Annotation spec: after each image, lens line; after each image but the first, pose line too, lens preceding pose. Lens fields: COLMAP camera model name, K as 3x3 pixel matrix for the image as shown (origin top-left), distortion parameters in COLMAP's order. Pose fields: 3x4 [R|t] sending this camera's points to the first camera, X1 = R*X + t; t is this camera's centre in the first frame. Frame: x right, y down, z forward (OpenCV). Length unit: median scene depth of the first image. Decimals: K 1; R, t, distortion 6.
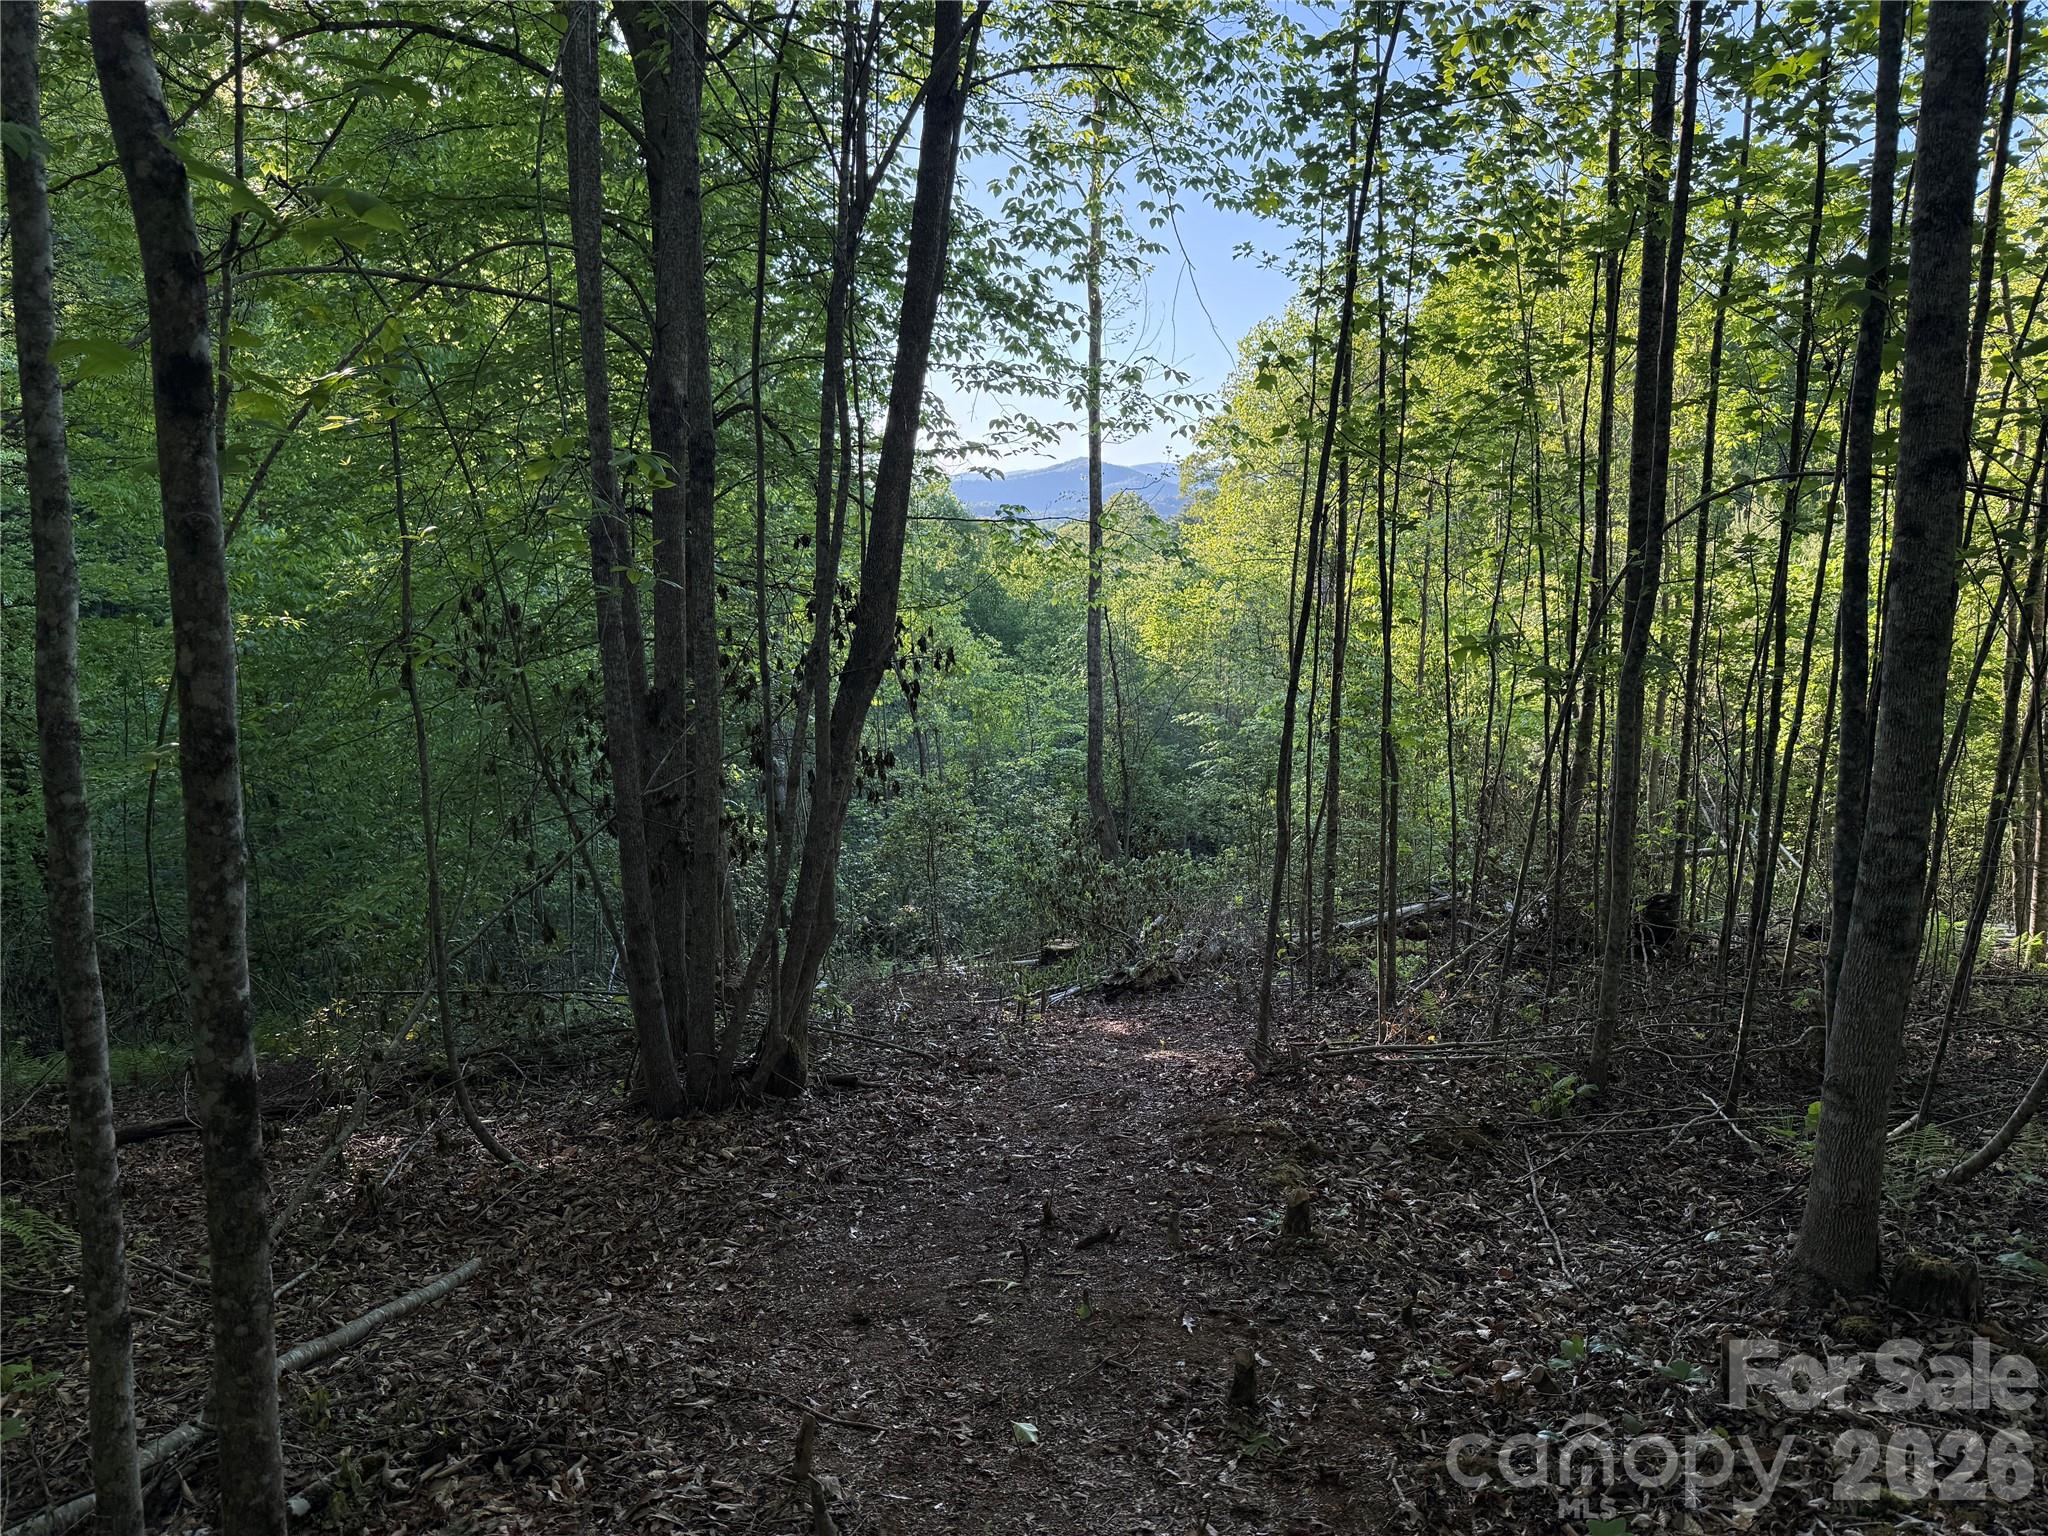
lens RADIAL K [[1481.2, 0, 1024.8], [0, 1481.2, 753.3], [0, 0, 1]] dist [0.052170, -0.064614]
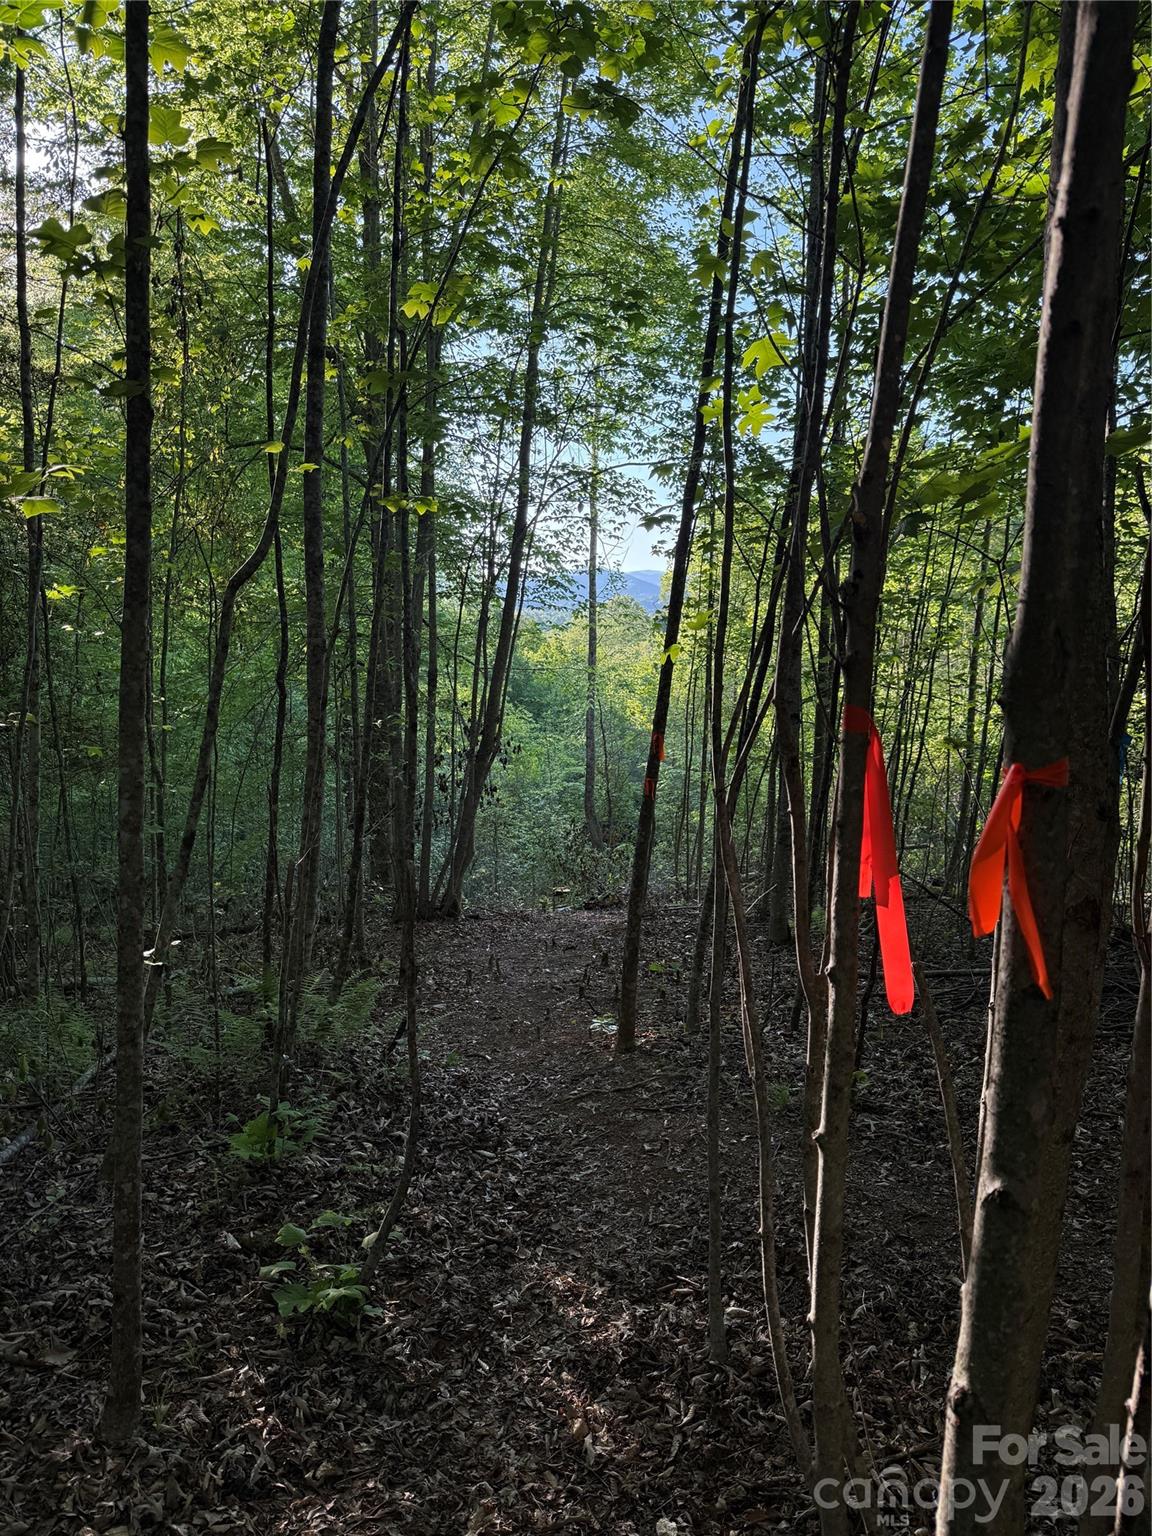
lens RADIAL K [[1110.9, 0, 584.3], [0, 1110.9, 778.6], [0, 0, 1]] dist [0.052170, -0.064614]
pose [[0.999195, 0.018797, 0.035450, -0.003955], [-0.018590, 0.999808, -0.006164, -0.002929], [-0.035559, 0.005500, 0.999352, -0.550857]]
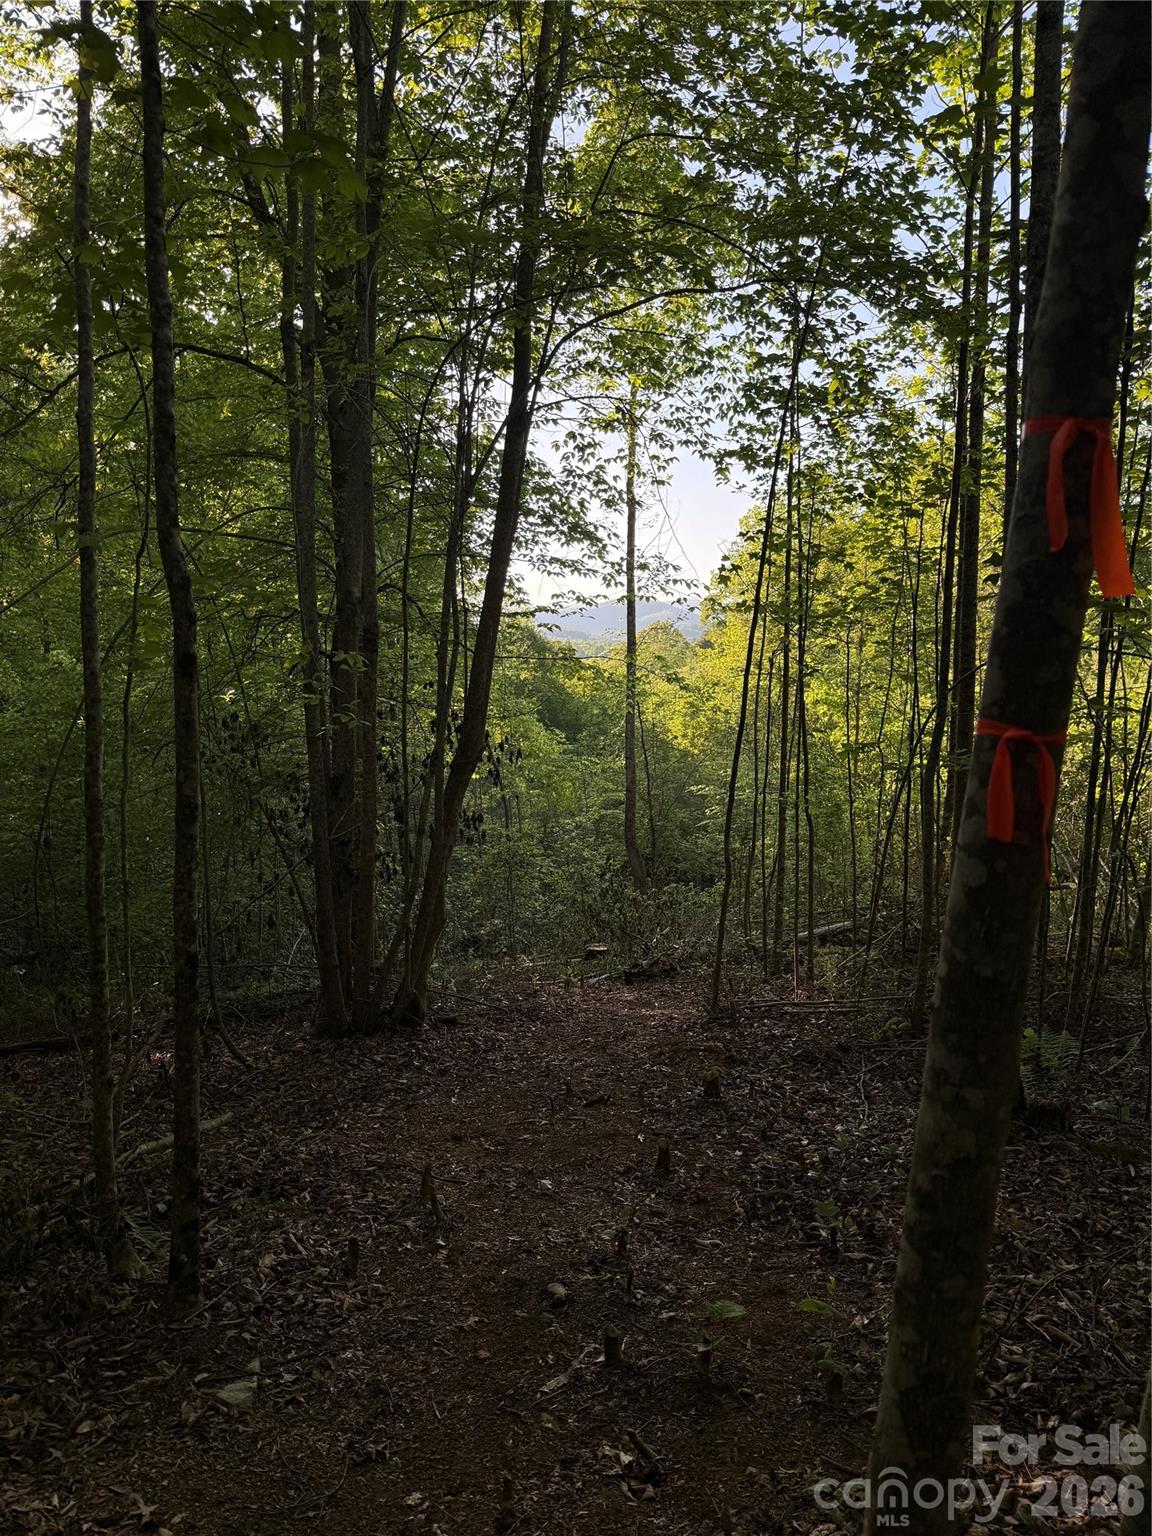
lens RADIAL K [[1110.9, 0, 587.8], [0, 1110.9, 755.1], [0, 0, 1]] dist [0.052170, -0.064614]
pose [[0.999967, 0.008079, 0.001032, 0.014873], [-0.008013, 0.998582, -0.052637, -0.001235], [-0.001456, 0.052627, 0.998613, -0.128327]]
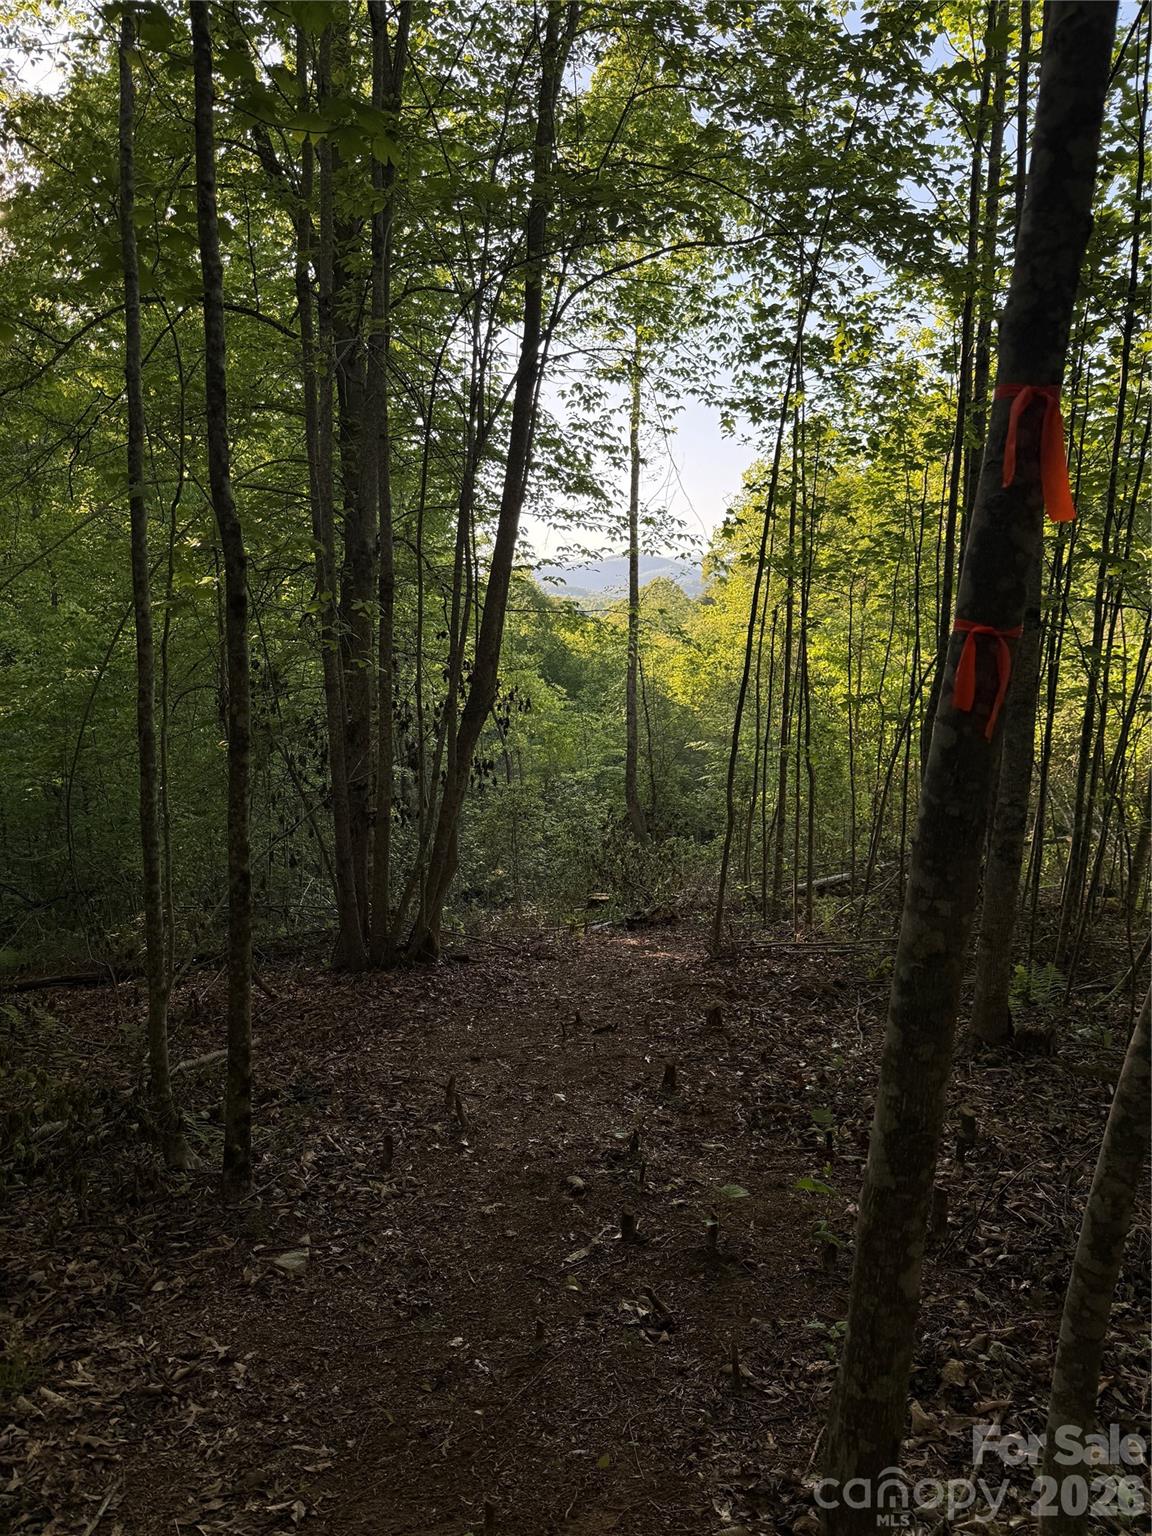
lens RADIAL K [[1110.9, 0, 571.9], [0, 1110.9, 765.2], [0, 0, 1]] dist [0.052170, -0.064614]
pose [[0.999861, 0.011699, -0.011884, 0.009219], [-0.011765, 0.999916, -0.005436, 0.006218], [0.011819, 0.005575, 0.999915, -0.150929]]
